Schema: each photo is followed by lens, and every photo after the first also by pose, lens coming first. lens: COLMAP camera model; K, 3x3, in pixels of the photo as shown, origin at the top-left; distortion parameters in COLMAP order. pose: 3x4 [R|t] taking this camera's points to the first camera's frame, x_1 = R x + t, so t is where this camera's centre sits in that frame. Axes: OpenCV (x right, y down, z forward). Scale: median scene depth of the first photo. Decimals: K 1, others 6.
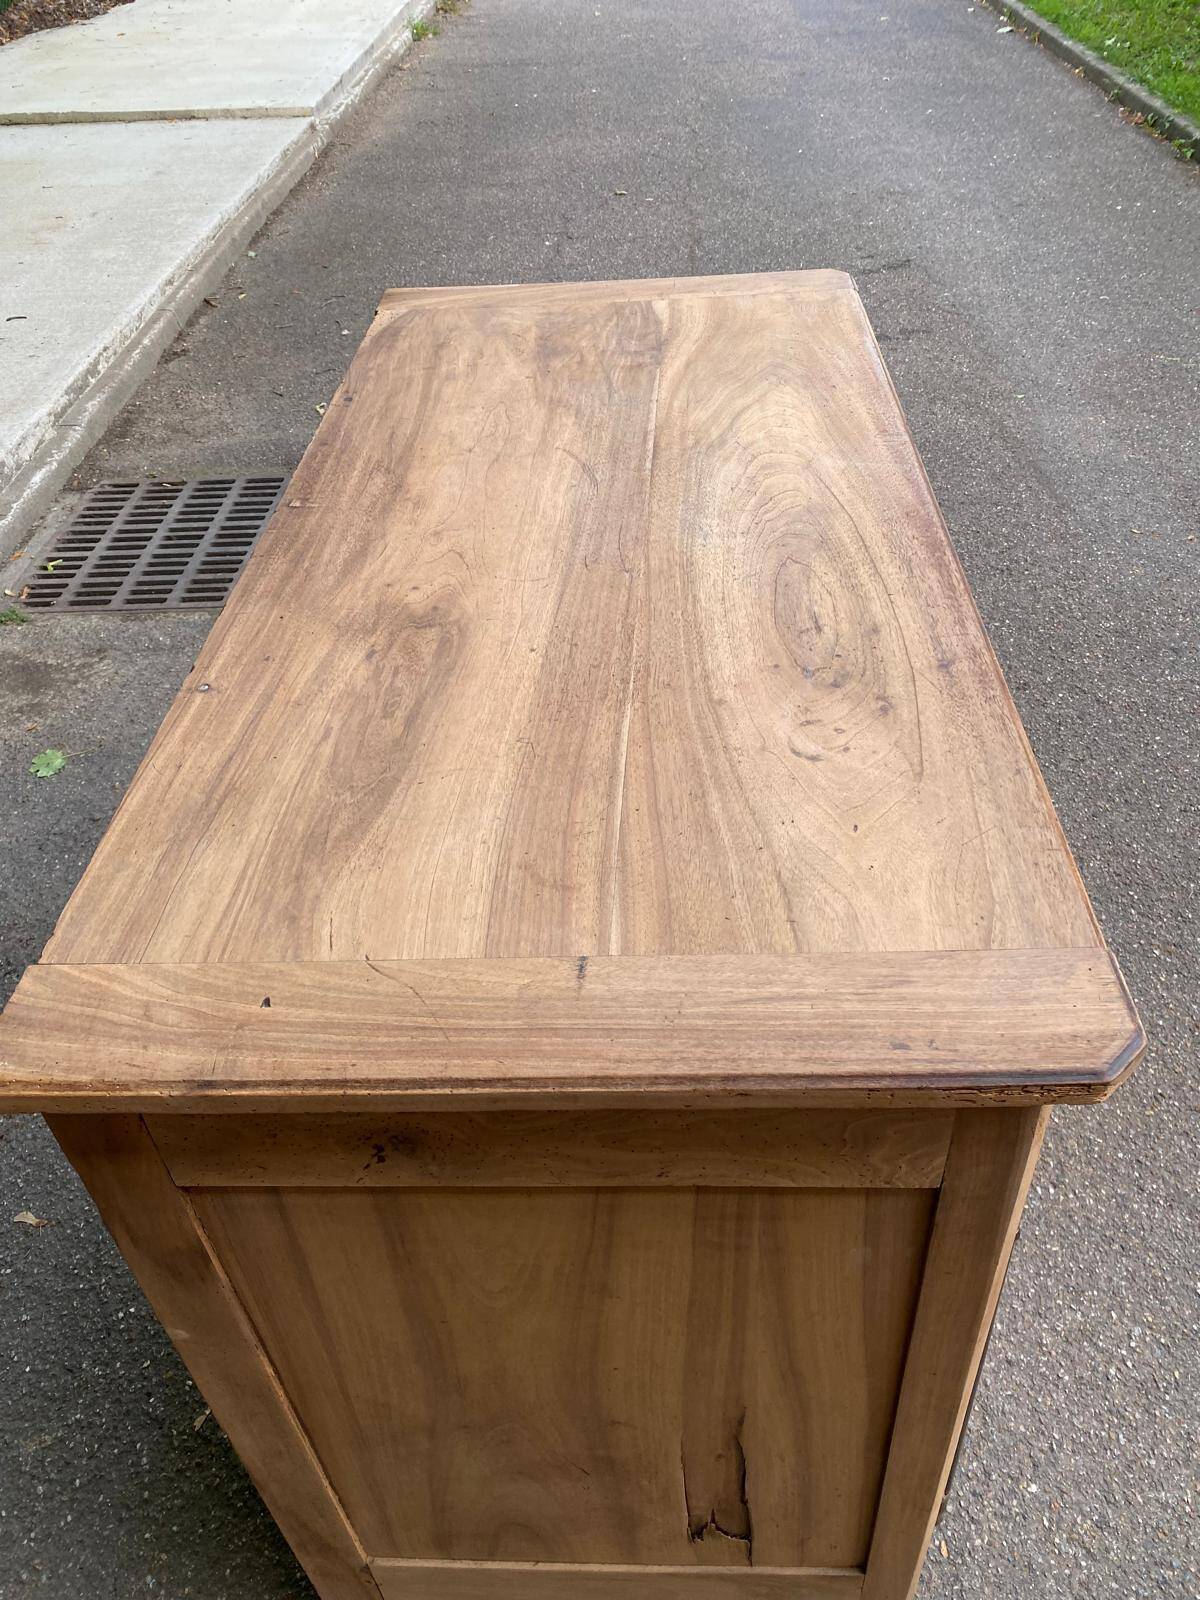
lens RADIAL K [[1237.3, 0, 629.0], [0, 1237.3, 772.3], [0, 0, 1]] dist [0.018311, -0.020485]
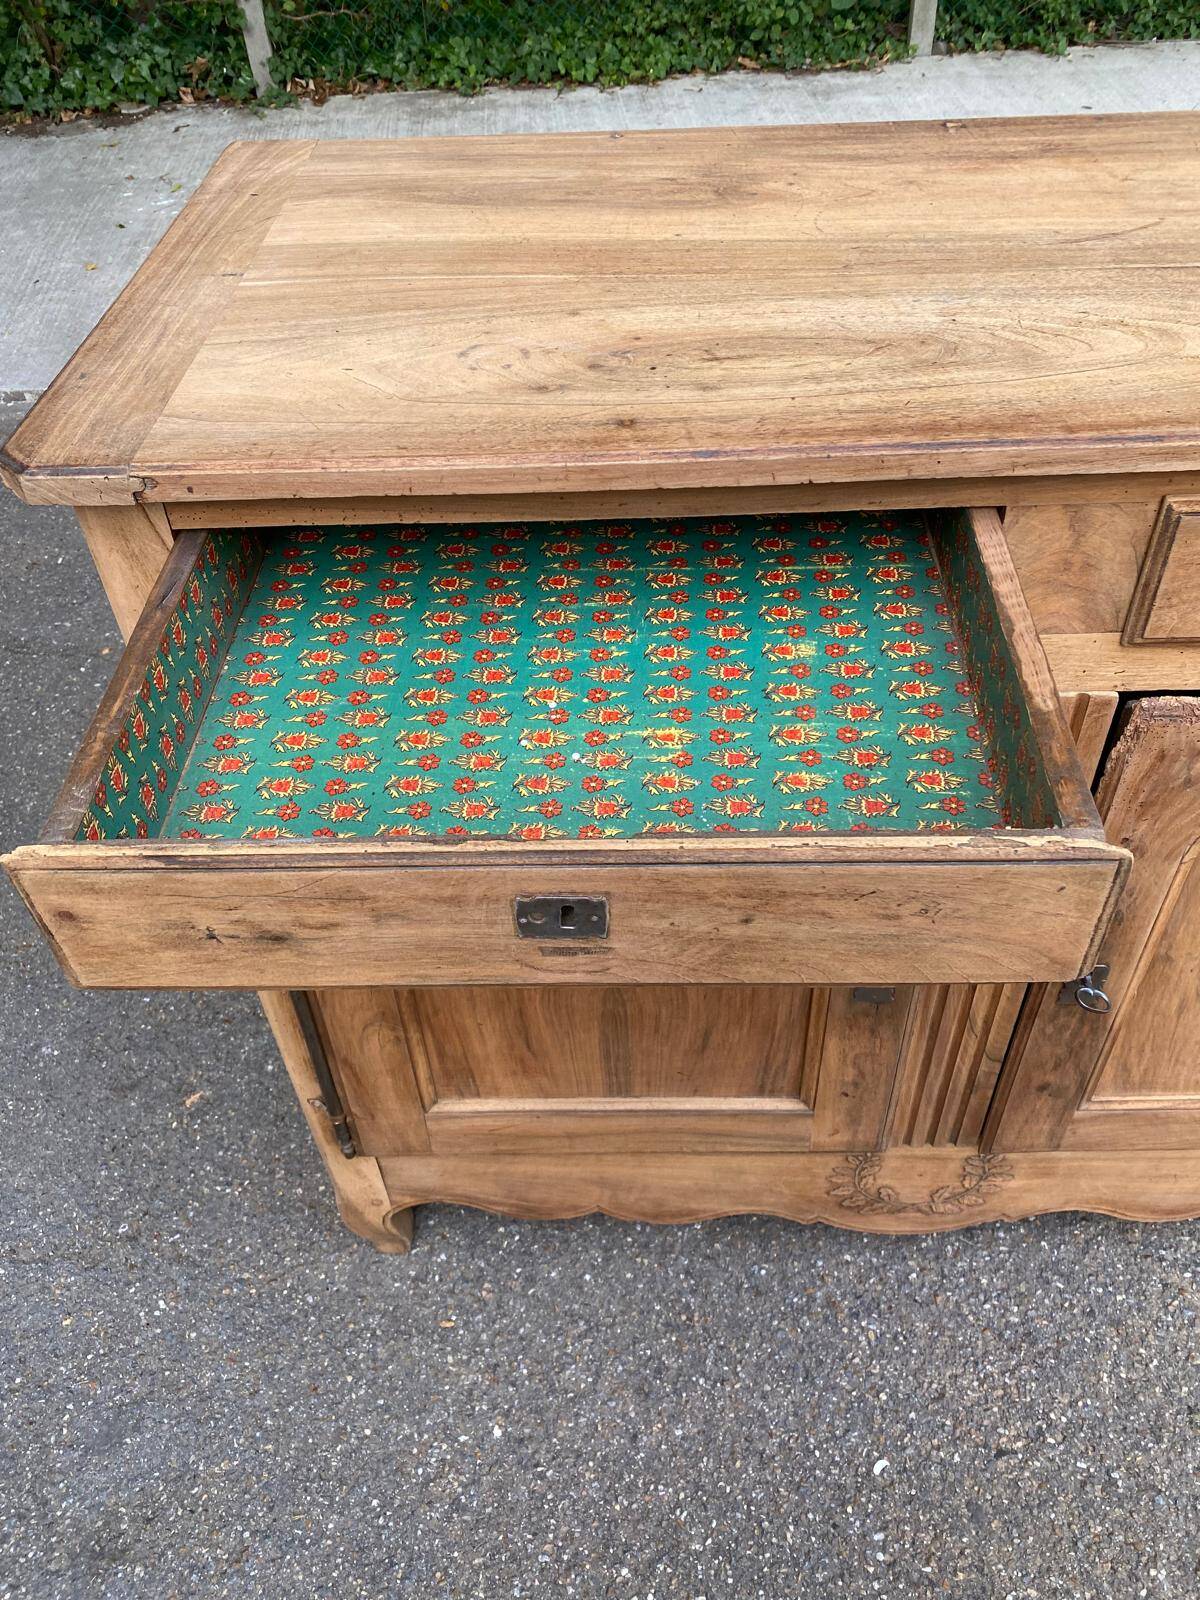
lens RADIAL K [[1237.3, 0, 595.0], [0, 1237.3, 779.7], [0, 0, 1]] dist [0.018311, -0.020485]
pose [[0.008248, 0.714874, -0.699204, 0.629168], [-0.600388, 0.562708, 0.568237, -0.256506], [0.799666, 0.415107, 0.433843, 0.470606]]
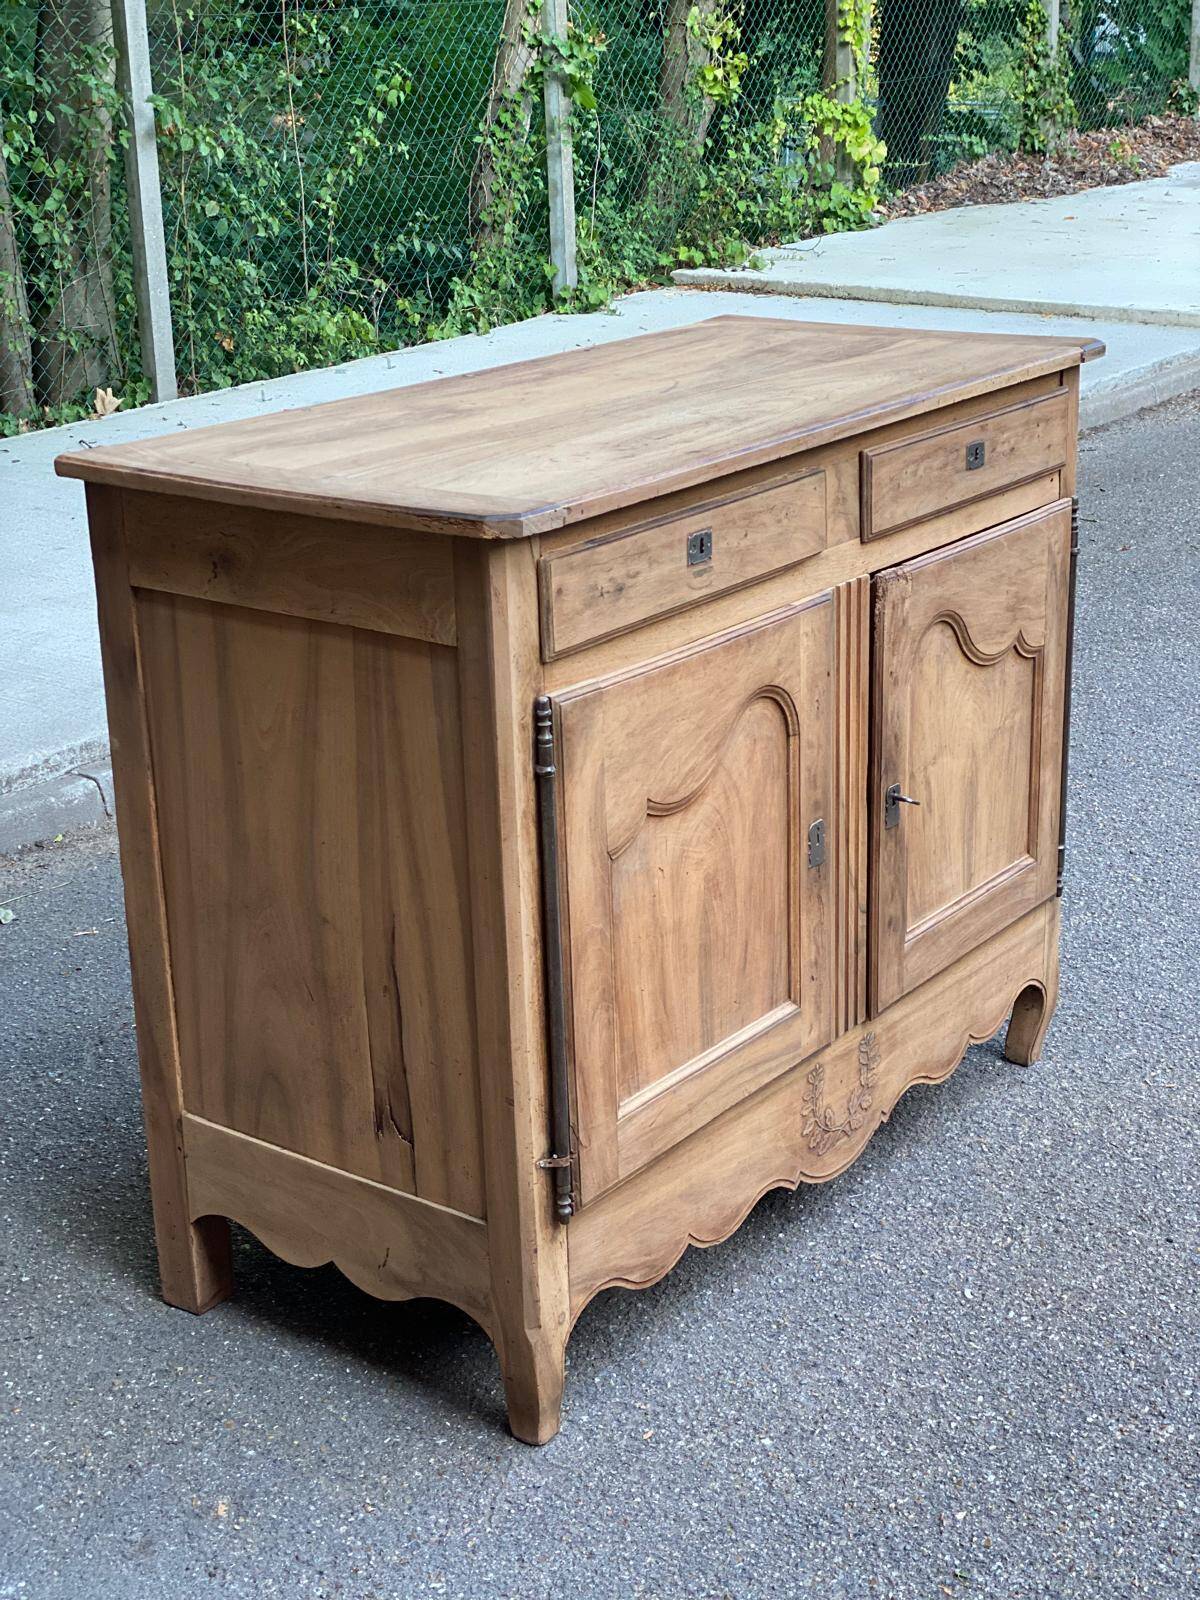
lens RADIAL K [[2474.4, 0, 616.3], [0, 2474.4, 797.8], [0, 0, 1]] dist [0.122071, 0.000000]
pose [[0.818661, 0.209876, -0.534553, 1.157422], [-0.374064, 0.901160, -0.219061, 0.602194], [0.435742, 0.379294, 0.816251, -0.791148]]
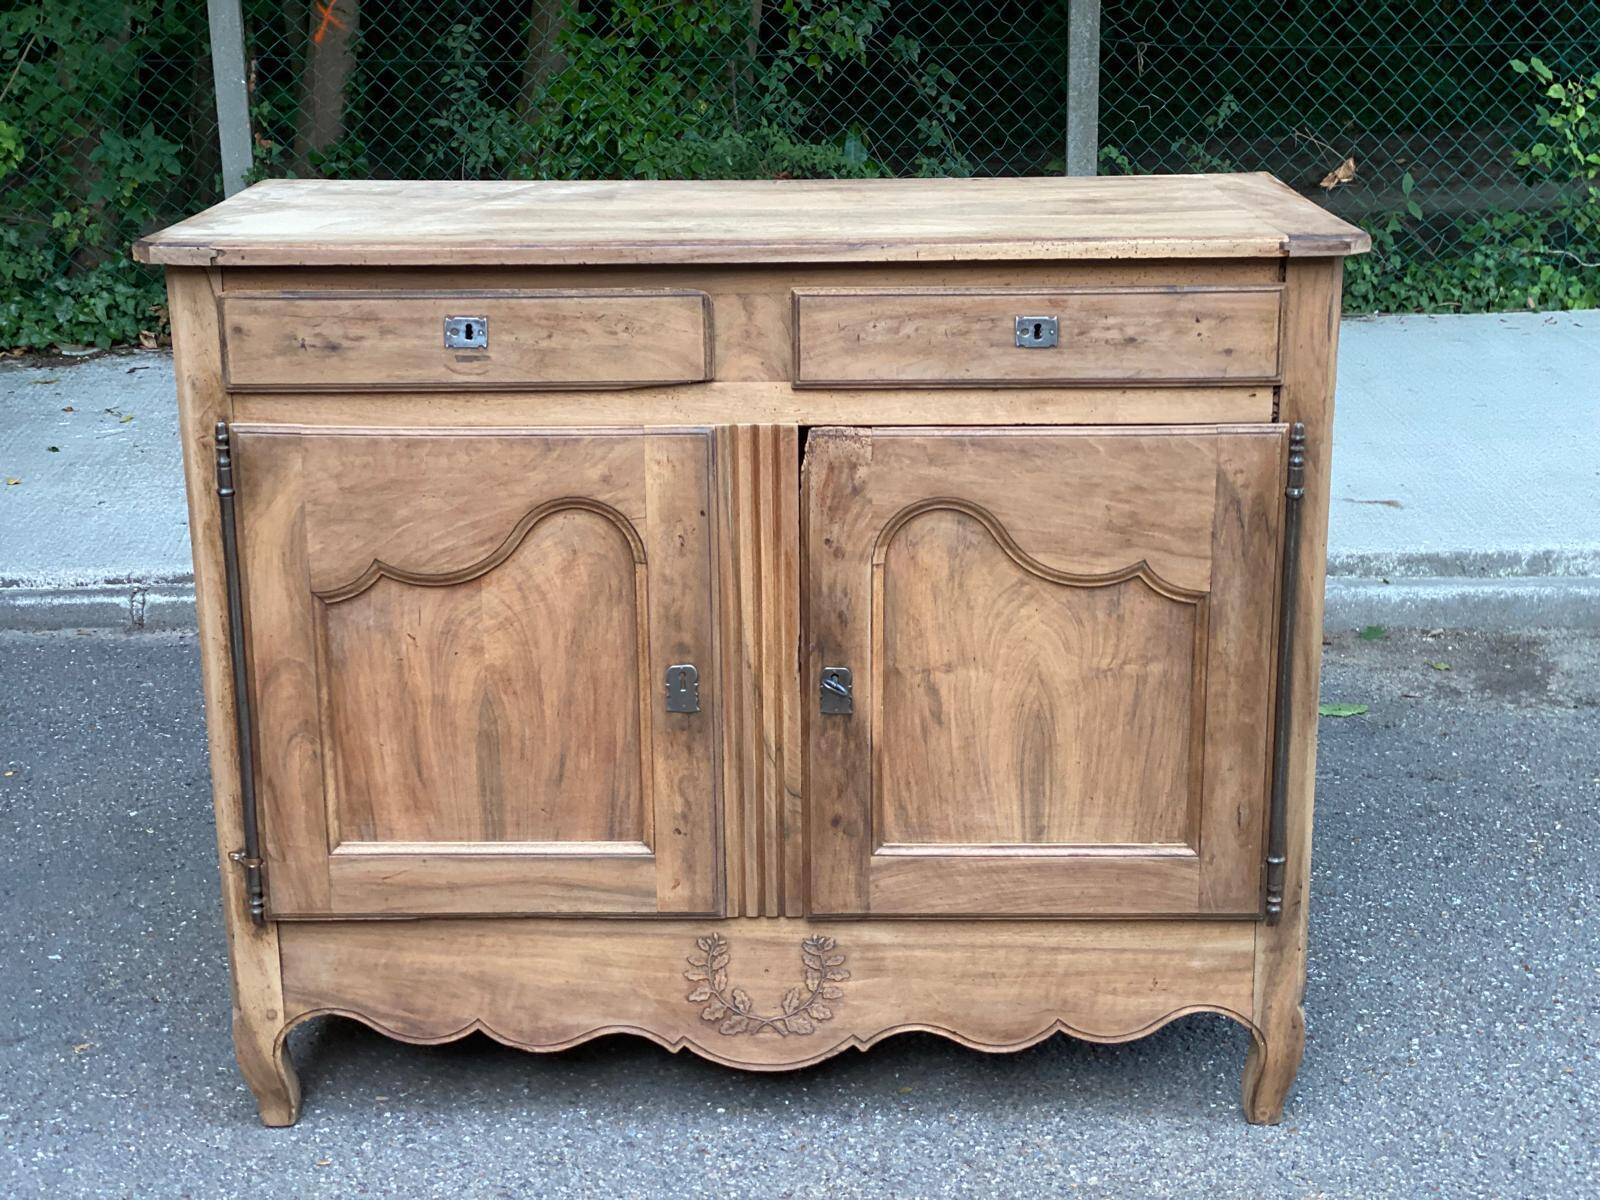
lens RADIAL K [[2474.4, 0, 764.0], [0, 2474.4, 604.1], [0, 0, 1]] dist [0.122071, 0.000000]
pose [[-0.009518, 0.319475, -0.947547, 2.014167], [-0.619399, 0.742026, 0.256403, -0.458455], [0.785019, 0.589350, 0.190820, 0.610066]]
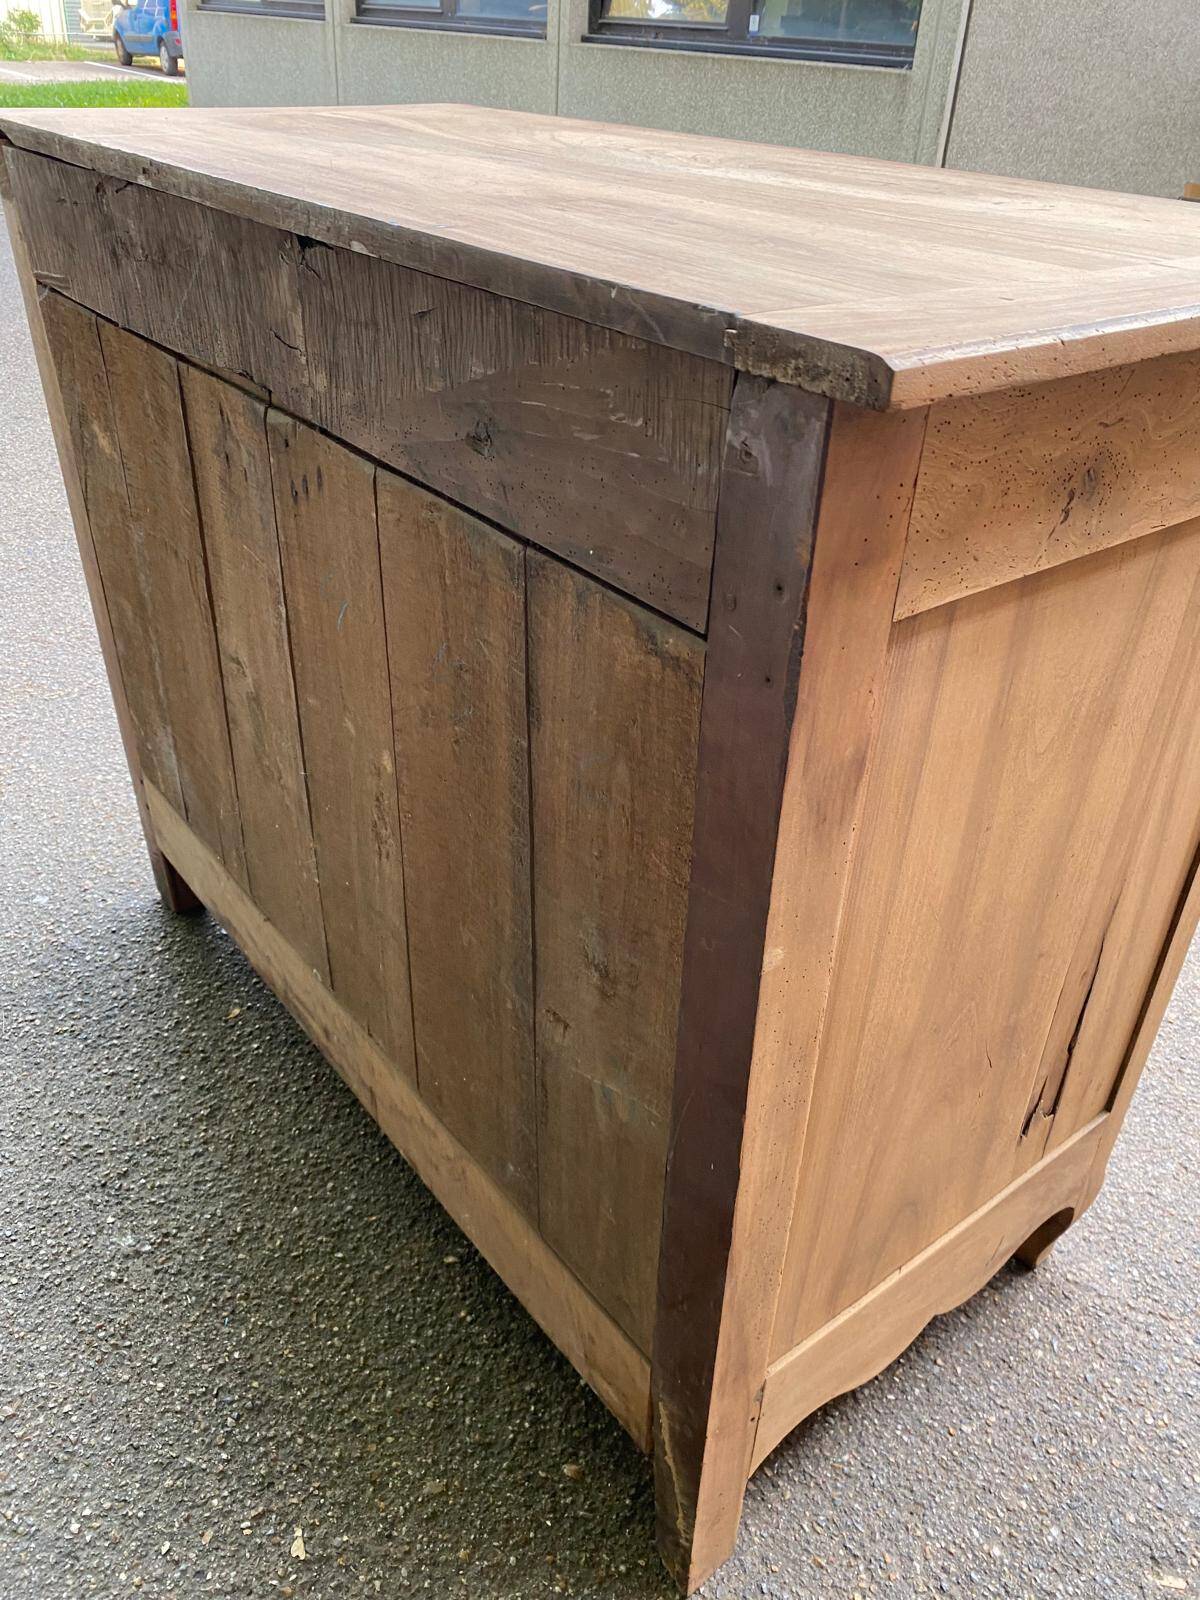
lens RADIAL K [[1237.3, 0, 602.6], [0, 1237.3, 800.6], [0, 0, 1]] dist [0.018311, -0.020485]
pose [[0.767818, -0.287460, 0.572557, -0.534624], [0.354564, 0.935012, -0.006046, 0.203018], [-0.533610, 0.207650, 0.819843, 0.252271]]
